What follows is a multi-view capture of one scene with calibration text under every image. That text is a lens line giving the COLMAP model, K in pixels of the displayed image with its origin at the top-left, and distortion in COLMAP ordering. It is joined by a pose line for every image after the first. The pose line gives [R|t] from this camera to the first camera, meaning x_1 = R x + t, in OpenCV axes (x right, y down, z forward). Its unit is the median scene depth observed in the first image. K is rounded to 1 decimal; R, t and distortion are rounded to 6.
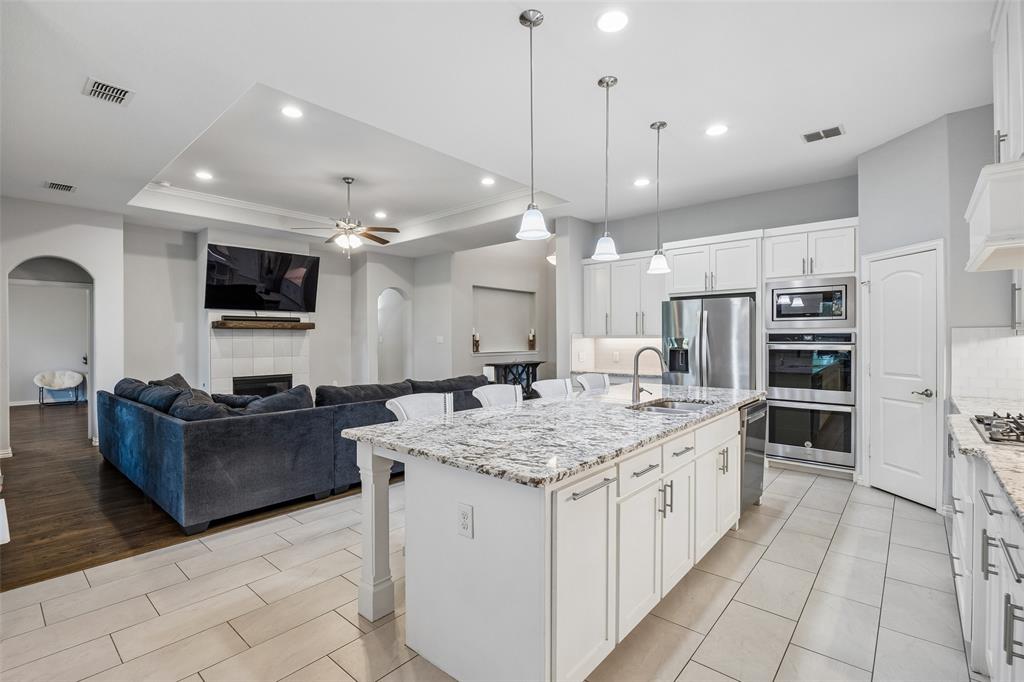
lens RADIAL K [[473.7, 0, 509.2], [0, 473.7, 336.2], [0, 0, 1]] dist [-0.013448, -0.000676]
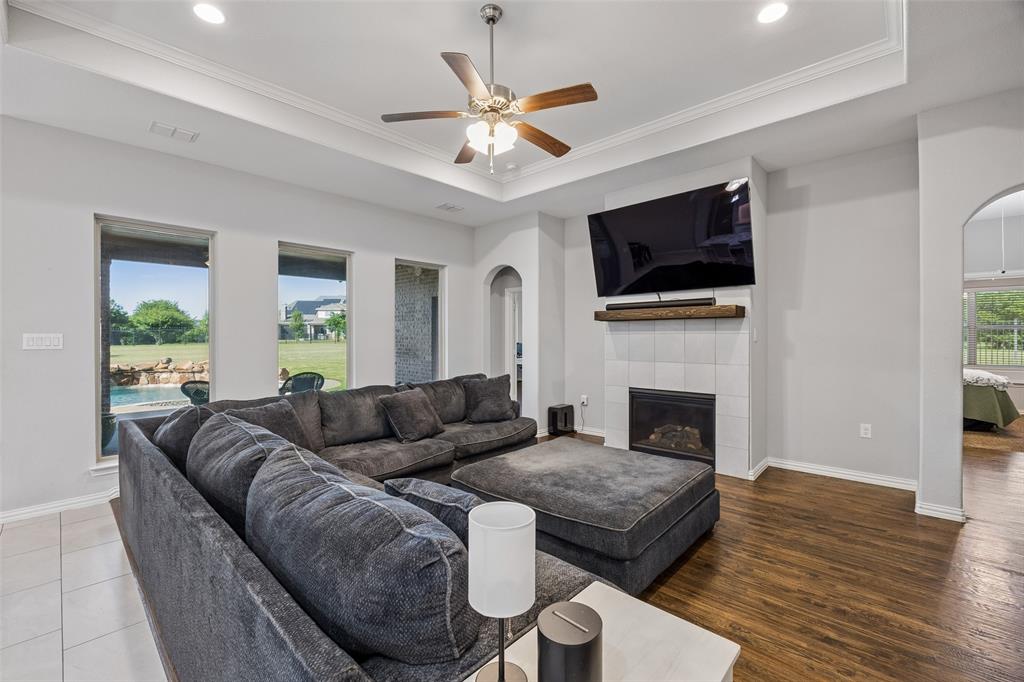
lens RADIAL K [[426.3, 0, 502.2], [0, 426.3, 337.2], [0, 0, 1]] dist [-0.006796, -0.001813]
pose [[-0.042153, 0.010321, -0.999058, 0.139322], [0.004787, 0.999937, 0.010128, 0.003607], [0.999100, -0.004356, -0.042200, 1.334270]]
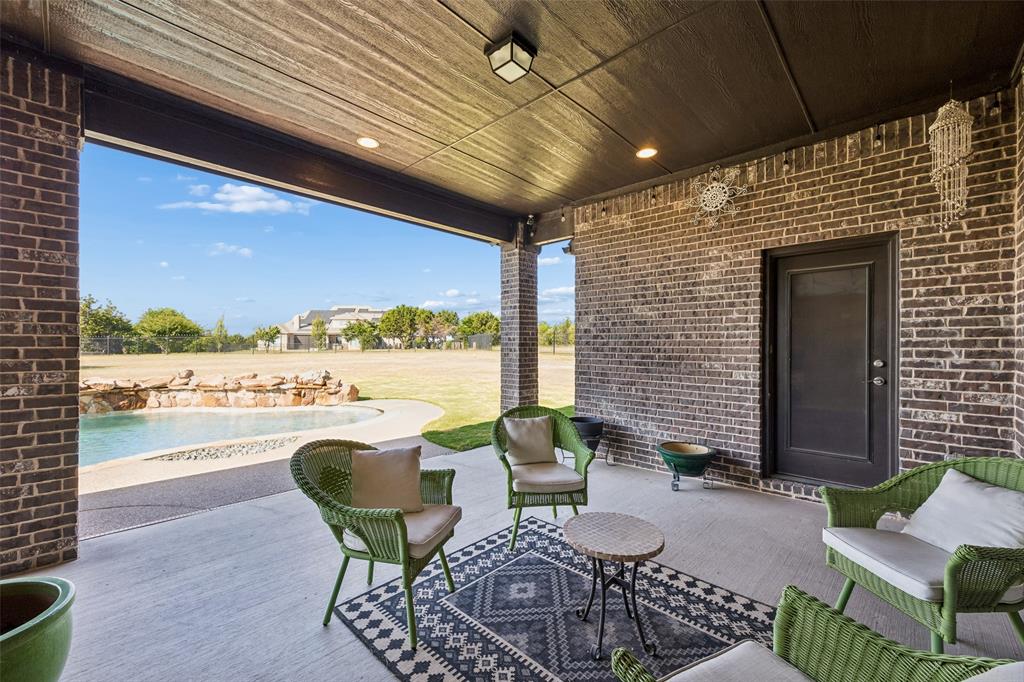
lens RADIAL K [[414.4, 0, 514.6], [0, 414.4, 343.9], [0, 0, 1]] dist [-0.000134, -0.000149]
pose [[-0.019087, -0.000927, -0.999817, -0.766727], [0.001207, 0.999999, -0.000950, 0.044121], [0.999817, -0.001225, -0.019086, 0.467510]]
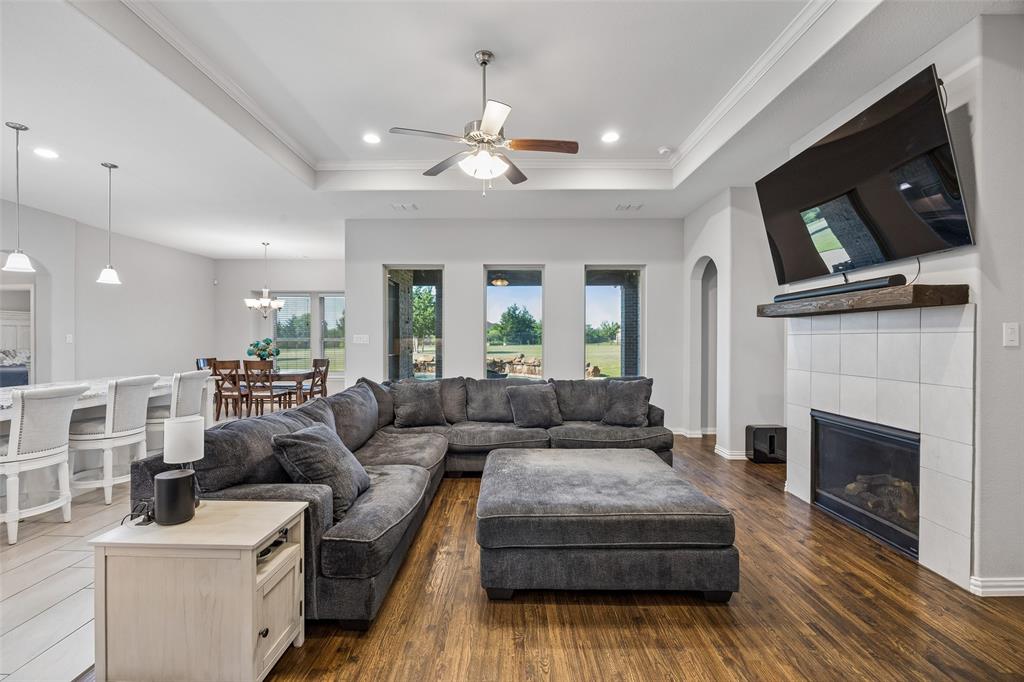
lens RADIAL K [[426.3, 0, 504.0], [0, 426.3, 339.8], [0, 0, 1]] dist [-0.006796, -0.001813]
pose [[-0.758933, 0.007763, -0.651122, -0.023668], [0.005226, 0.999969, 0.005831, 0.010553], [0.651148, 0.001023, -0.758950, 1.815412]]
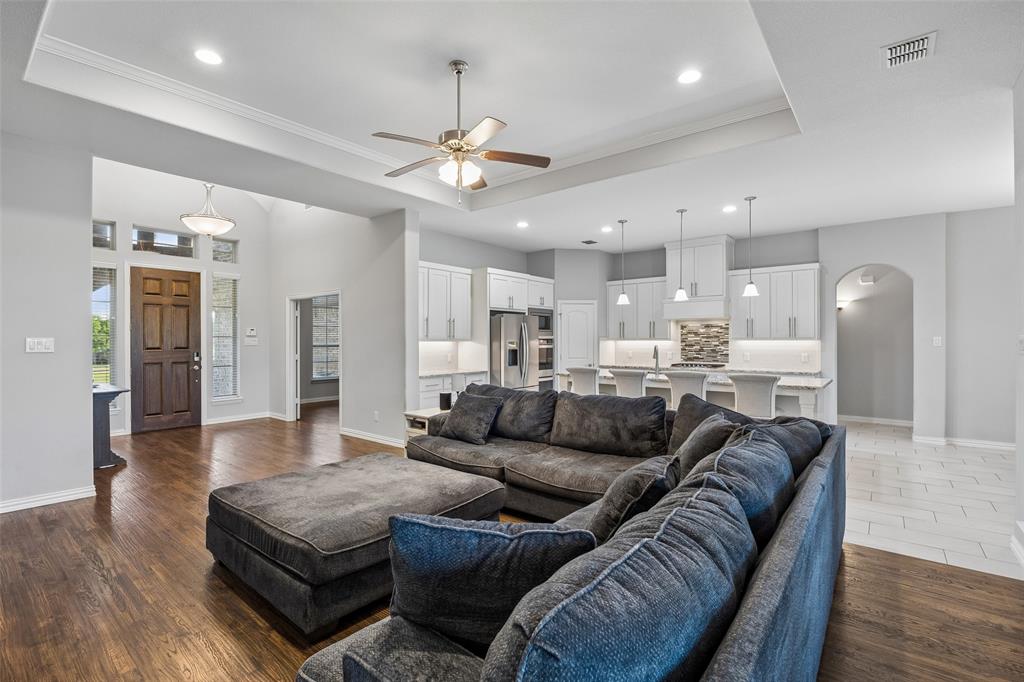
lens RADIAL K [[473.7, 0, 494.8], [0, 473.7, 338.6], [0, 0, 1]] dist [-0.013448, -0.000676]
pose [[-0.027538, 0.008208, 0.999587, -1.198840], [0.000857, 0.999966, -0.008187, 0.008515], [-0.999620, 0.000632, -0.027544, 1.268403]]
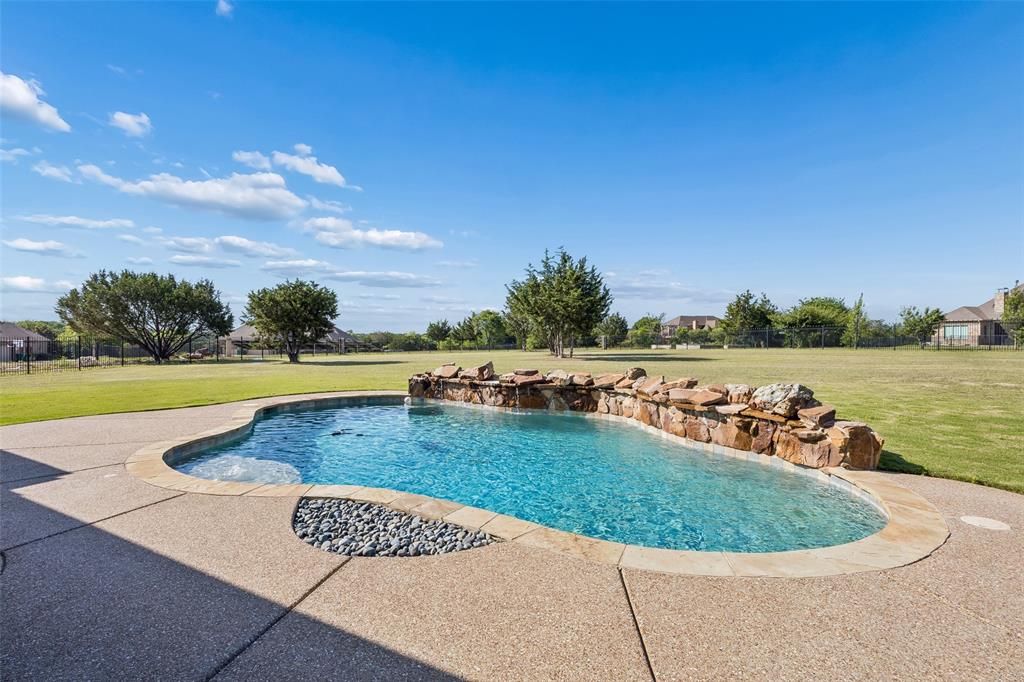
lens RADIAL K [[473.7, 0, 508.1], [0, 473.7, 339.5], [0, 0, 1]] dist [-0.013448, -0.000676]
pose [[-0.972856, 0.004234, -0.231374, -2.021773], [0.004762, 0.999987, -0.001724, 0.068388], [0.231364, -0.002780, -0.972863, 0.369028]]
